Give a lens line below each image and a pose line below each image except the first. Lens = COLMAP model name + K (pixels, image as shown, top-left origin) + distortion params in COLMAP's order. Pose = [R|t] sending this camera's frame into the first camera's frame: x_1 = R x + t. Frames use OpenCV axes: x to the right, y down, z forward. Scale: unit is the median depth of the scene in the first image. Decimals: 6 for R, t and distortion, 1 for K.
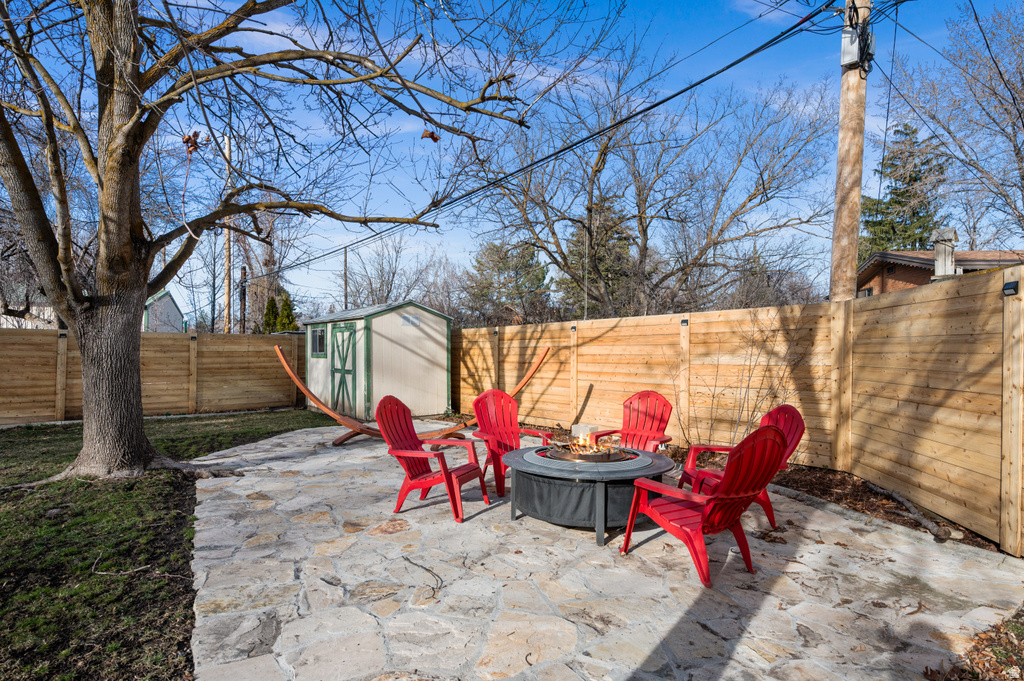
lens RADIAL K [[544.1, 0, 510.8], [0, 544.1, 348.1], [0, 0, 1]] dist [0.000219, -0.001704]
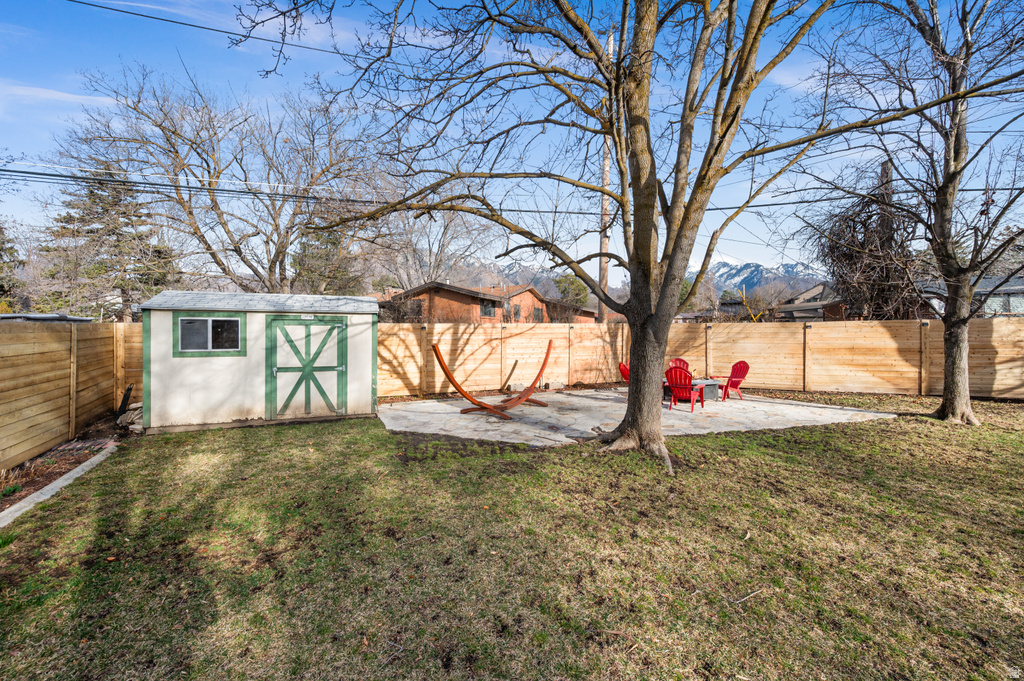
lens RADIAL K [[411.5, 0, 512.5], [0, 411.5, 333.6], [0, 0, 1]] dist [-0.002338, -0.001047]
pose [[0.285895, -0.010172, 0.958207, -1.378075], [-0.008642, 0.999876, 0.013193, -0.044107], [-0.958222, -0.012052, 0.285772, 0.781555]]
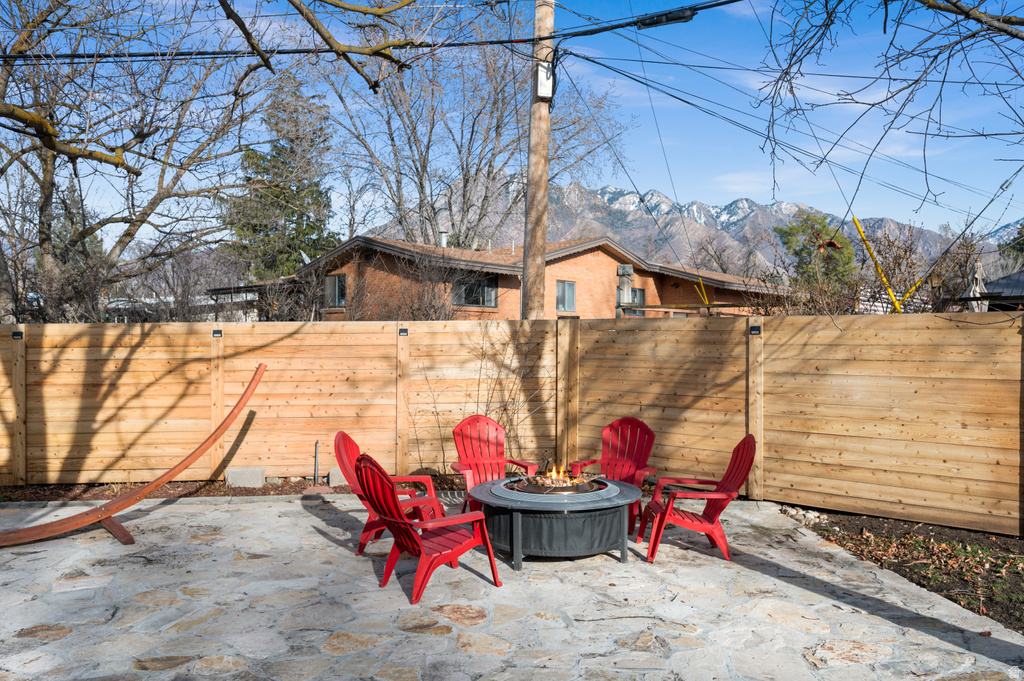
lens RADIAL K [[784.9, 0, 516.5], [0, 784.9, 340.4], [0, 0, 1]] dist [-0.003593, -0.003925]
pose [[0.544880, -0.009672, 0.838458, -0.654637], [-0.004046, 0.999892, 0.014164, -0.053521], [-0.838504, -0.011110, 0.544782, 0.171345]]
